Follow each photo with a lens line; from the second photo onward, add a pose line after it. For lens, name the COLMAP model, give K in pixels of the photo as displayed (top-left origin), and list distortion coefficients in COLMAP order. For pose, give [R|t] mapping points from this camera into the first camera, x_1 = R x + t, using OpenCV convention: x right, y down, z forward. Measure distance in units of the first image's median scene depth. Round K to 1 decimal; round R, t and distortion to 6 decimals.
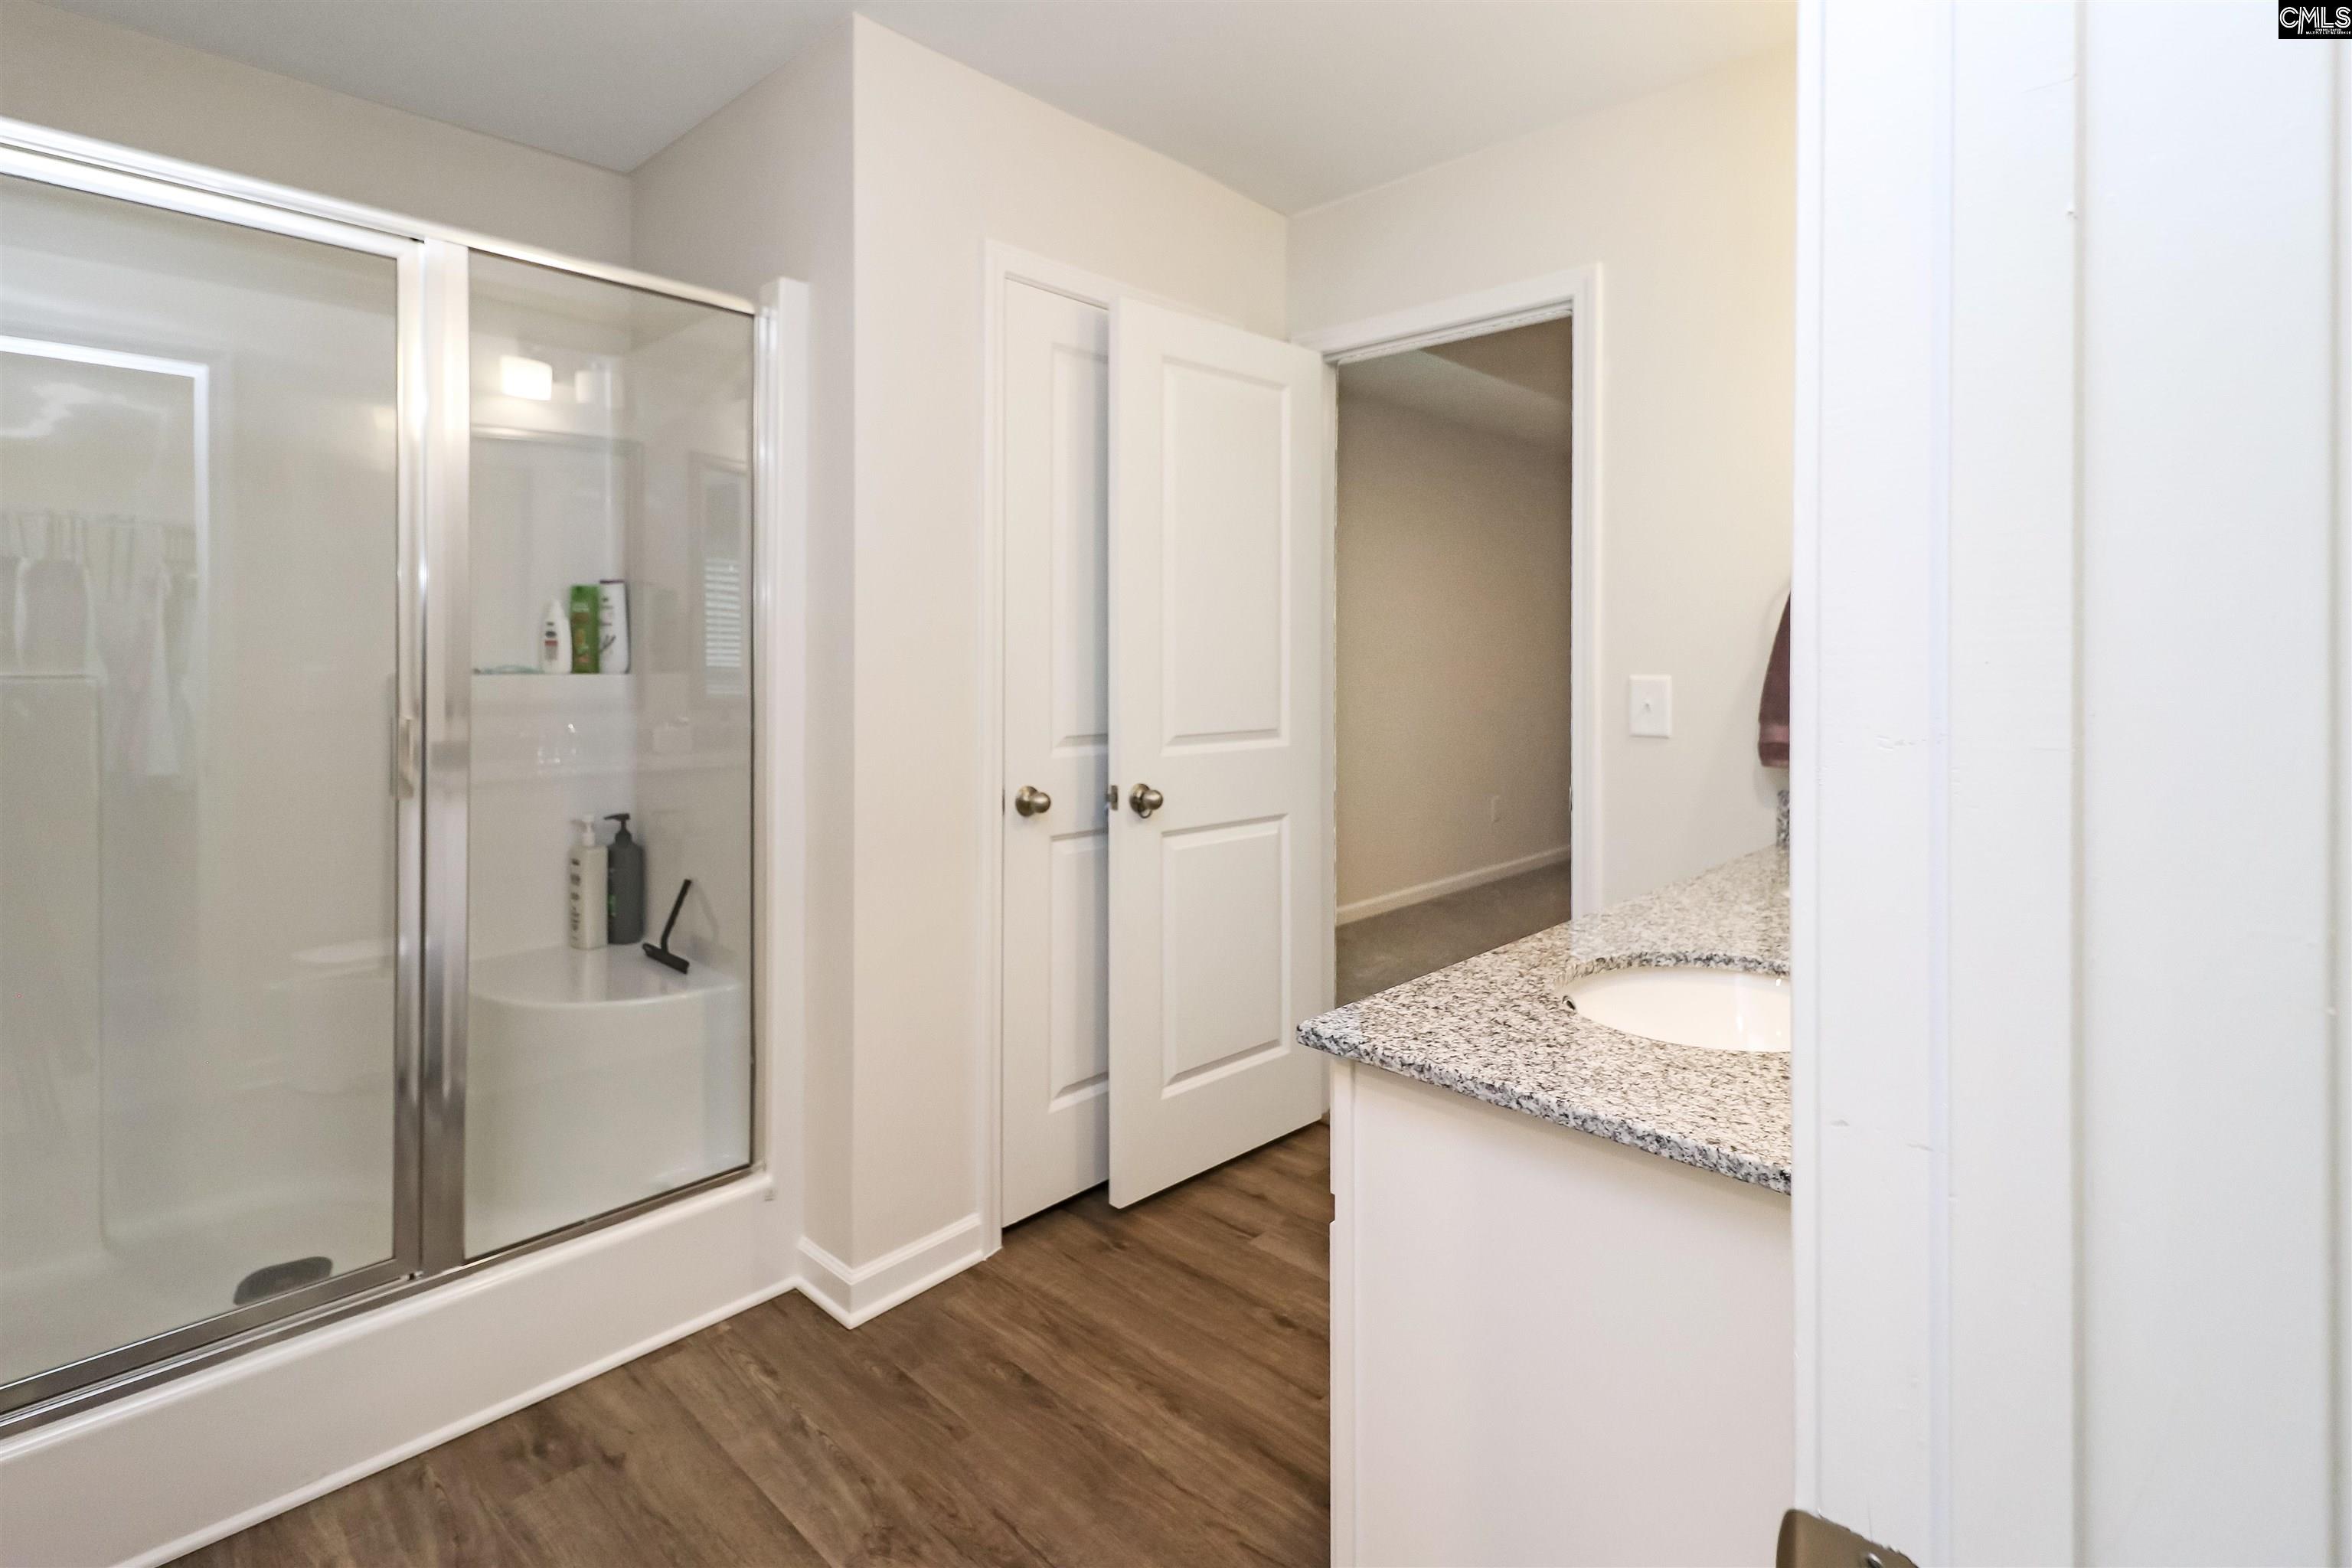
lens RADIAL K [[1097.6, 0, 1171.9], [0, 1097.6, 648.9], [0, 0, 1]] dist [-0.003030, -0.001860]
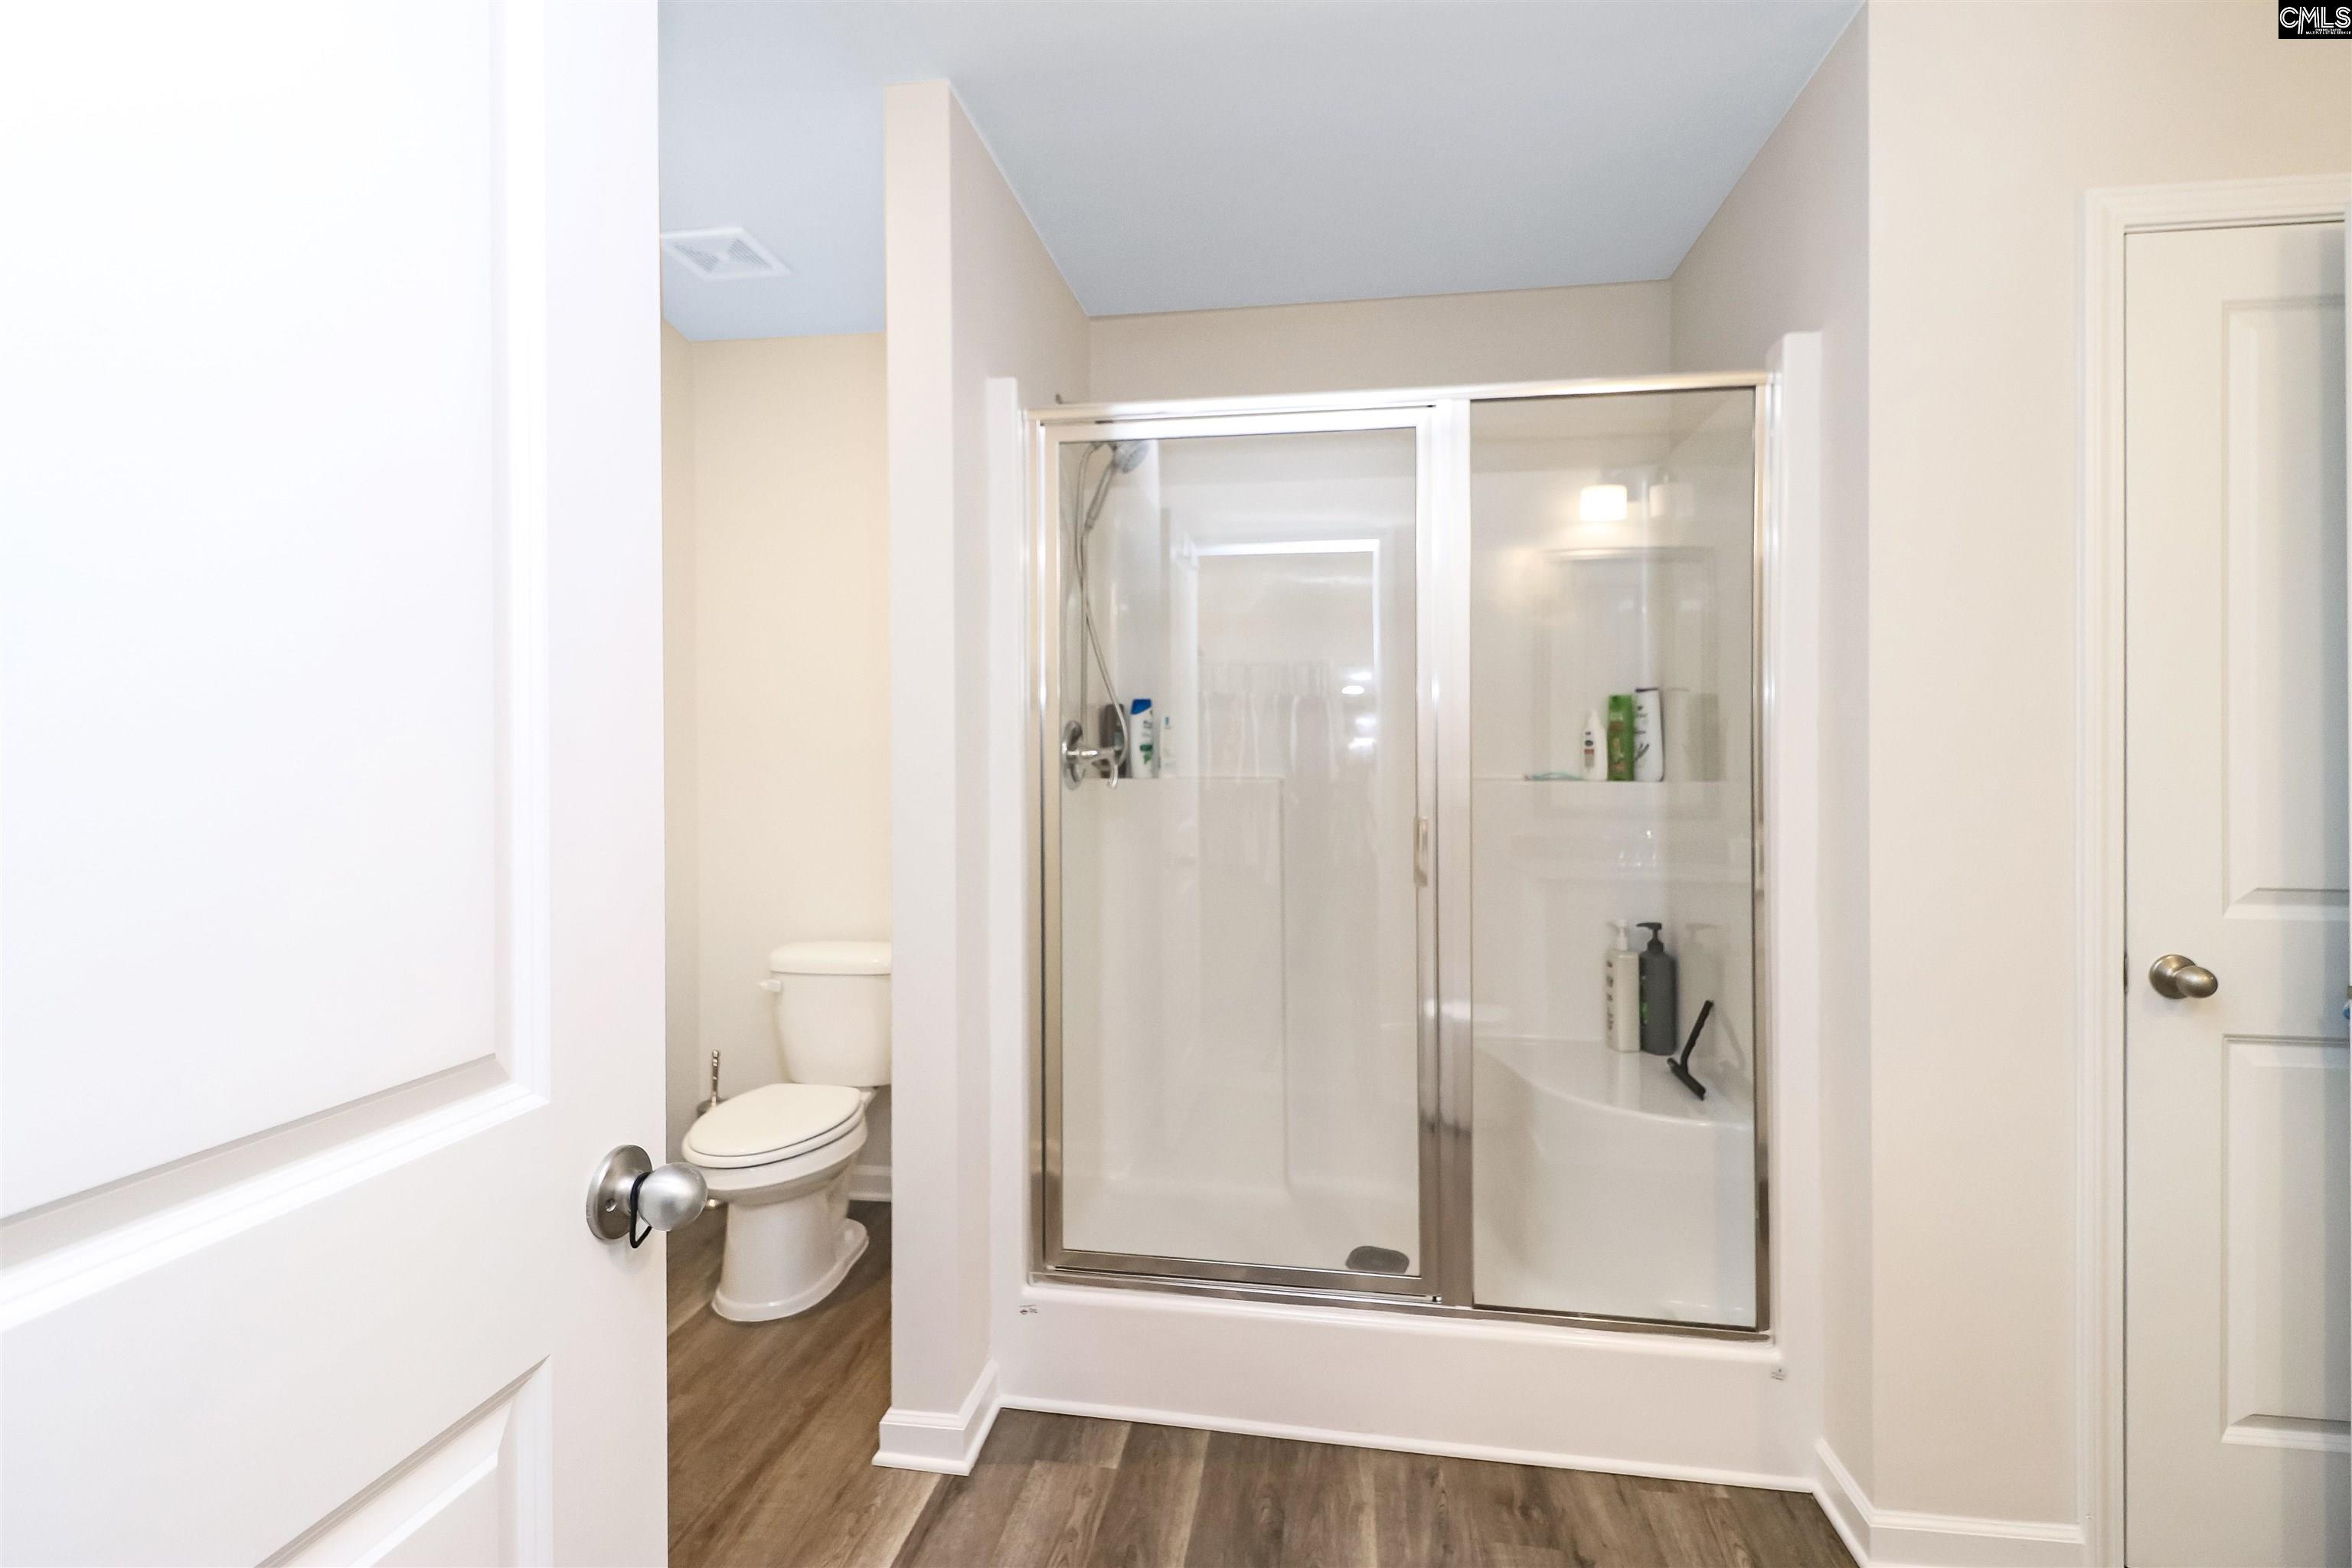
lens RADIAL K [[1090.2, 0, 1174.2], [0, 1090.2, 754.4], [0, 0, 1]] dist [-0.009400, -0.001376]
pose [[0.558479, -0.003274, -0.829512, 0.079224], [0.003141, 0.999993, -0.001832, -0.001992], [0.829513, -0.001582, 0.558486, 0.094238]]
